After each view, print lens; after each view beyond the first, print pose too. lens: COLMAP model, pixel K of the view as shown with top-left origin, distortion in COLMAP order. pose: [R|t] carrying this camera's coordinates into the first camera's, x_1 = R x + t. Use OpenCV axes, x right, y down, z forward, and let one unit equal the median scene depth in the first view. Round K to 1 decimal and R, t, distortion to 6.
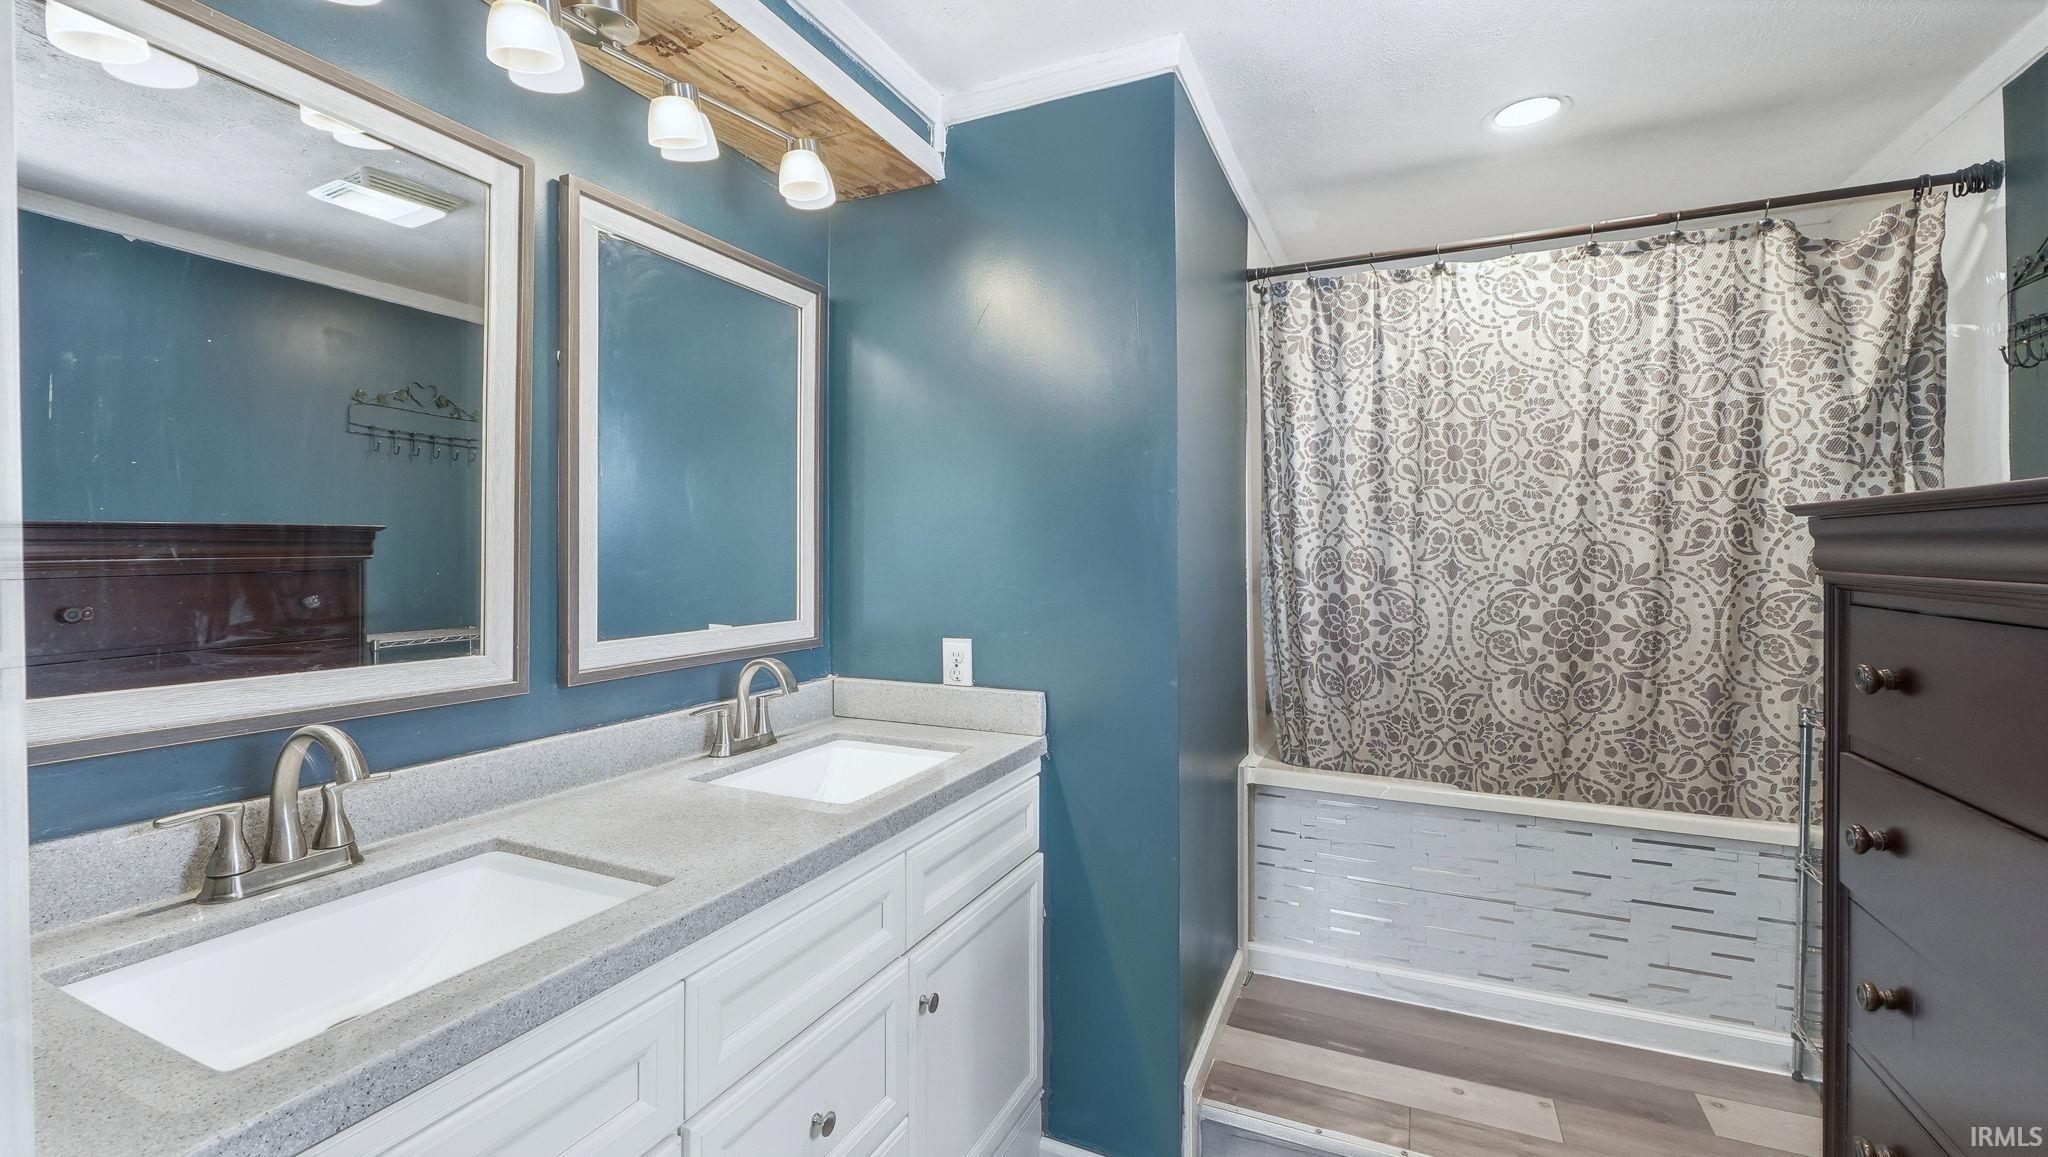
lens RADIAL K [[860.4, 0, 1022.7], [0, 860.4, 550.3], [0, 0, 1]] dist [-0.000364, -0.001232]
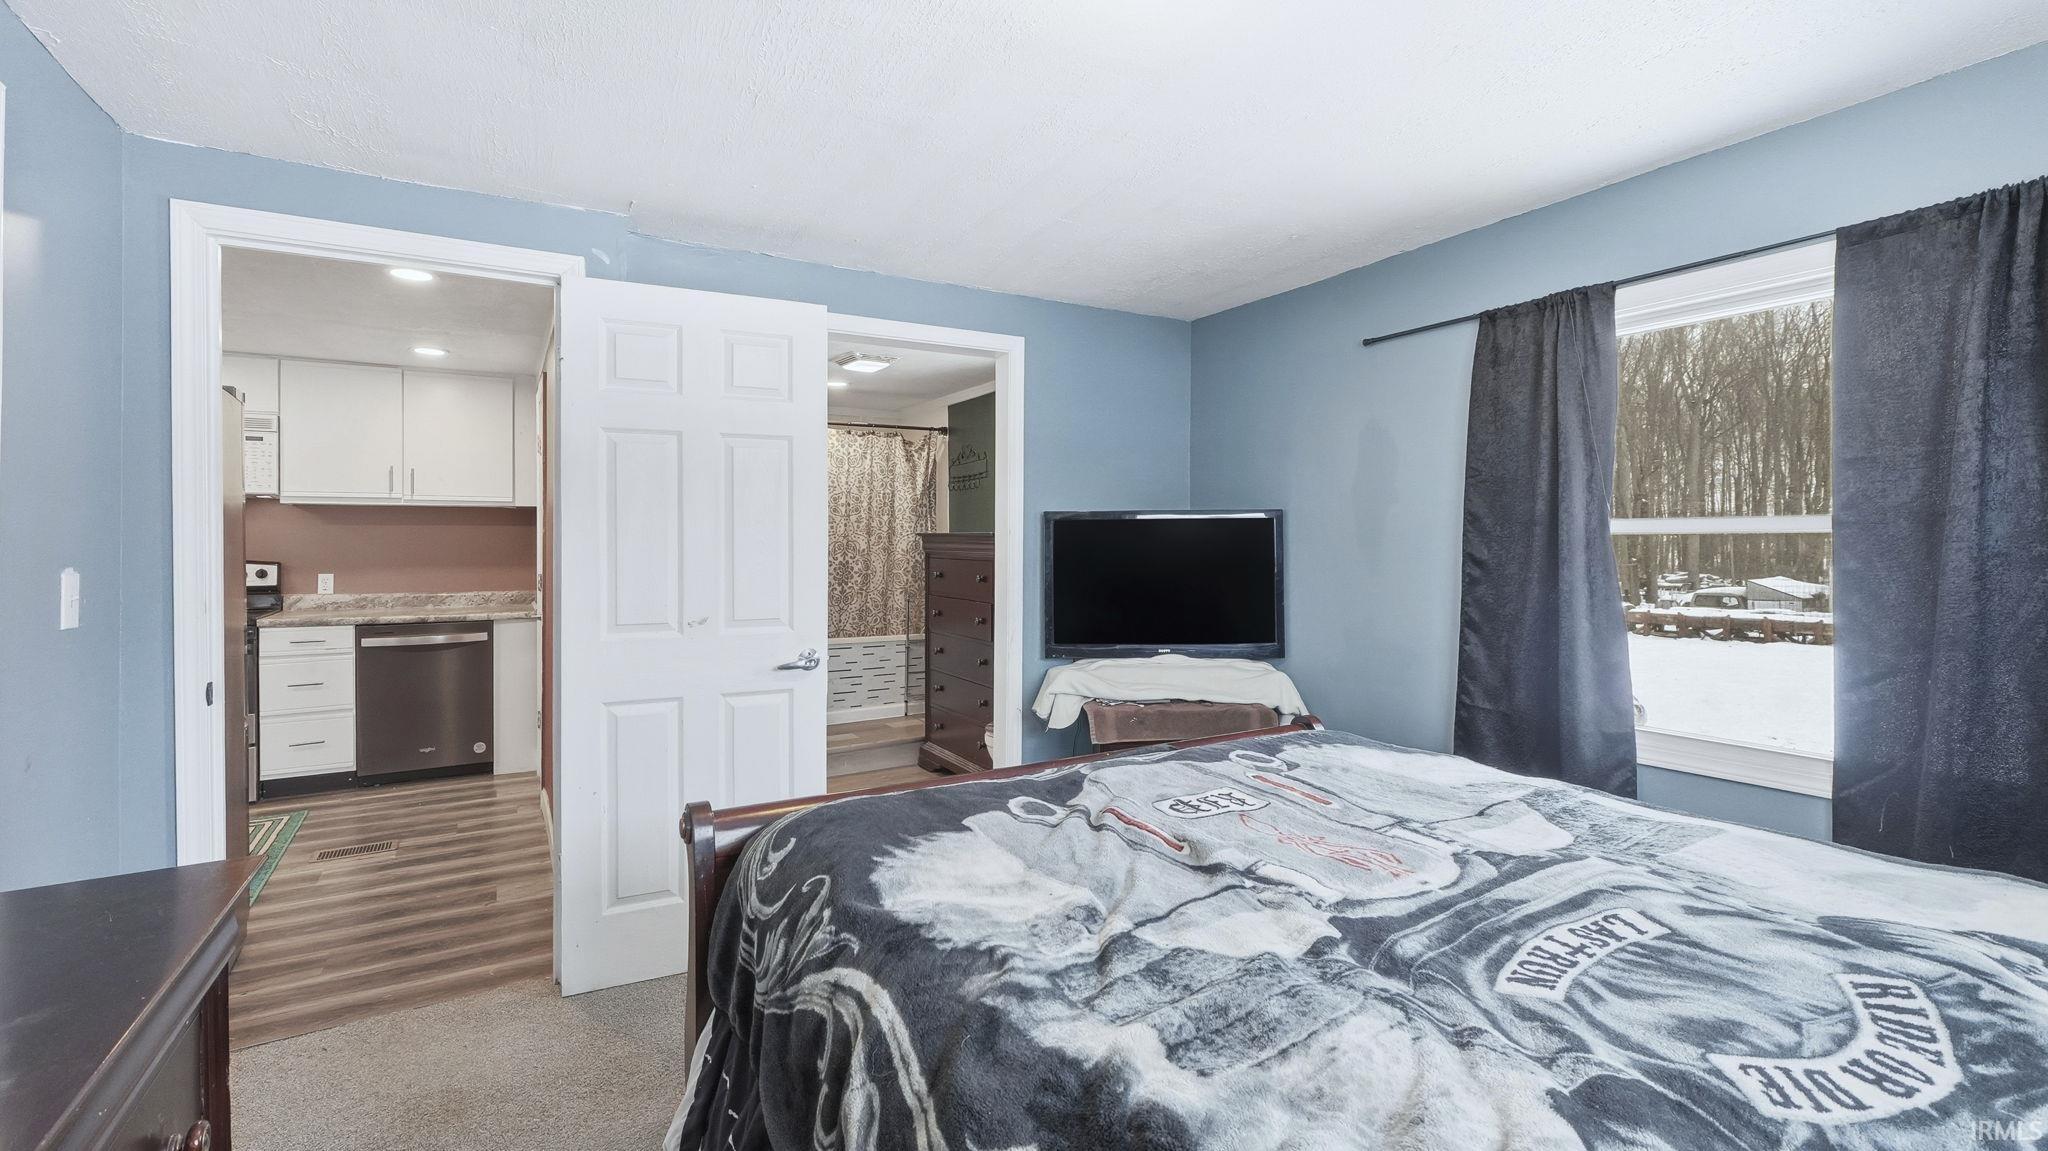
lens RADIAL K [[860.4, 0, 1012.4], [0, 860.4, 567.1], [0, 0, 1]] dist [-0.000364, -0.001232]
pose [[0.560803, -0.023083, 0.827628, -1.346655], [-0.000715, 0.999597, 0.028364, -0.004768], [-0.827949, -0.016498, 0.560560, -0.981764]]
